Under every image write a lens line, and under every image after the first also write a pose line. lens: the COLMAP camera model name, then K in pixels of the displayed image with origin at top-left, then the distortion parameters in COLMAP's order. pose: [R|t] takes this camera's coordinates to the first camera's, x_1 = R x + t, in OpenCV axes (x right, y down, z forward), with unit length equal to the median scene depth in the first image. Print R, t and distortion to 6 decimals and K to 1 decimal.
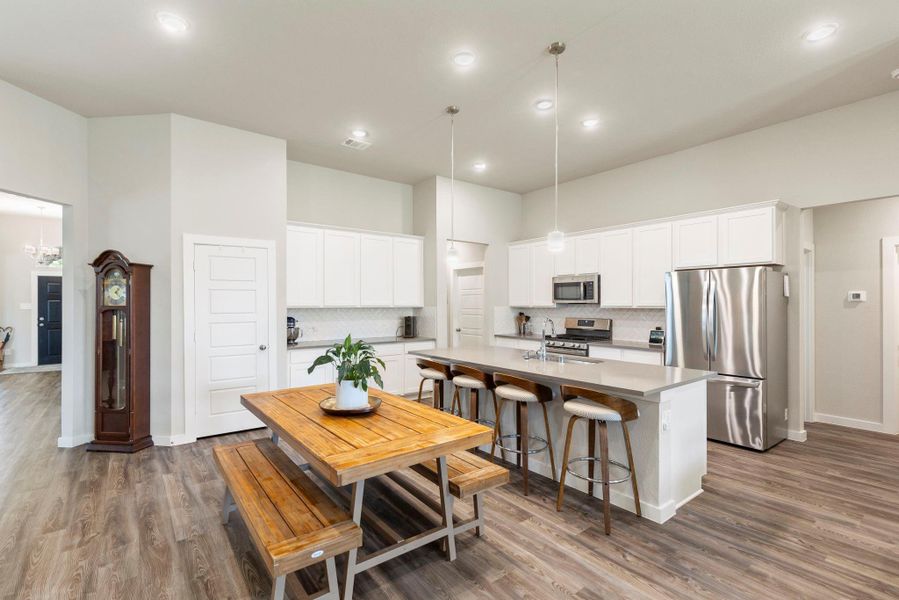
lens RADIAL K [[416.1, 0, 449.1], [0, 416.1, 307.2], [0, 0, 1]] dist [0.006327, -0.001241]
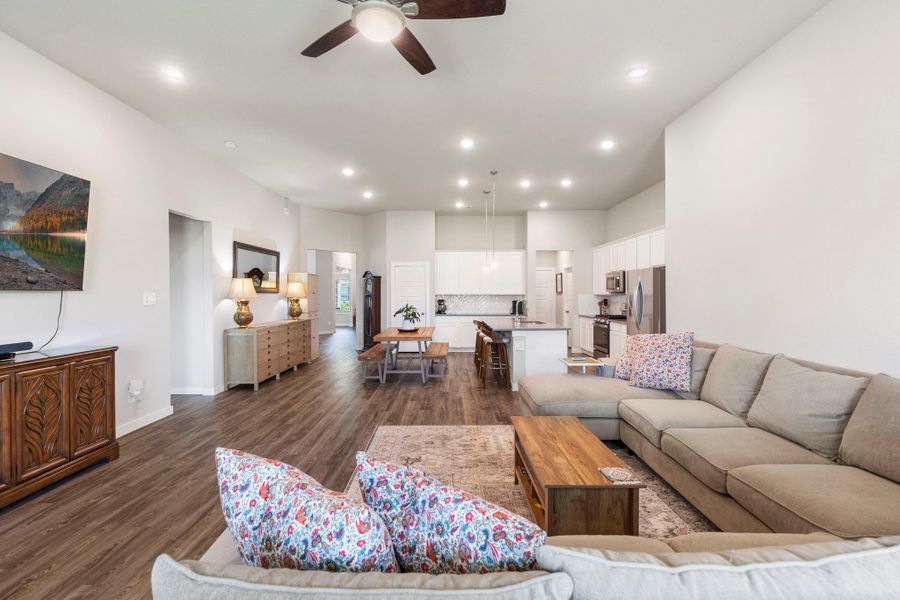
lens RADIAL K [[416.6, 0, 452.9], [0, 416.6, 301.6], [0, 0, 1]] dist [0.006327, -0.001241]
pose [[0.792506, 0.010700, -0.609771, 0.807258], [-0.004487, 0.999921, 0.011715, 0.009965], [0.609848, -0.006548, 0.792491, -0.473929]]
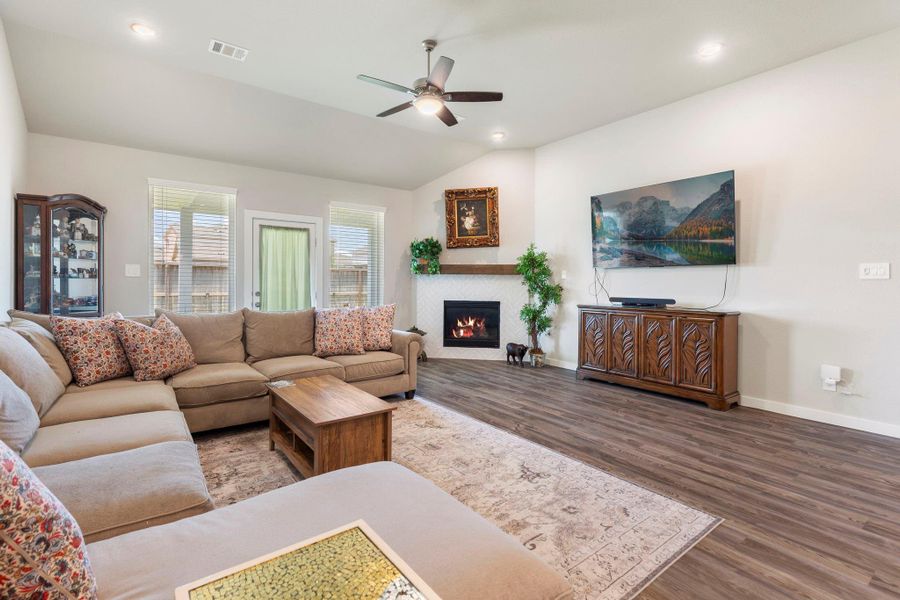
lens RADIAL K [[416.6, 0, 461.3], [0, 416.6, 294.1], [0, 0, 1]] dist [0.006327, -0.001241]
pose [[-0.999956, -0.005875, 0.007339, 0.446306], [-0.005595, 0.999277, 0.037612, 0.031668], [-0.007555, 0.037570, -0.999265, 0.481859]]
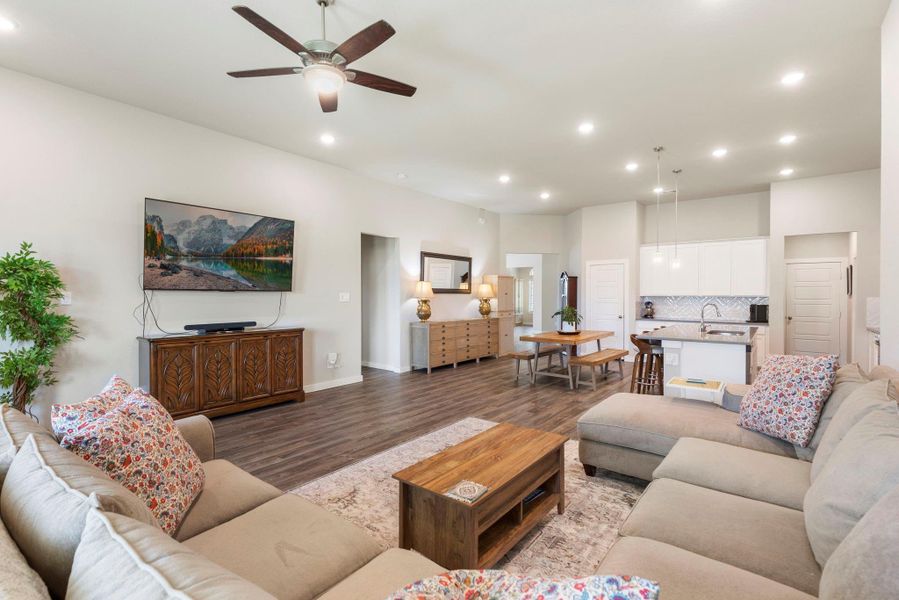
lens RADIAL K [[416.1, 0, 443.6], [0, 416.1, 306.8], [0, 0, 1]] dist [0.006327, -0.001241]
pose [[0.230324, 0.029831, -0.972657, 1.032540], [-0.012599, 0.999538, 0.027672, 0.007954], [0.973032, 0.005881, 0.230594, -0.176616]]
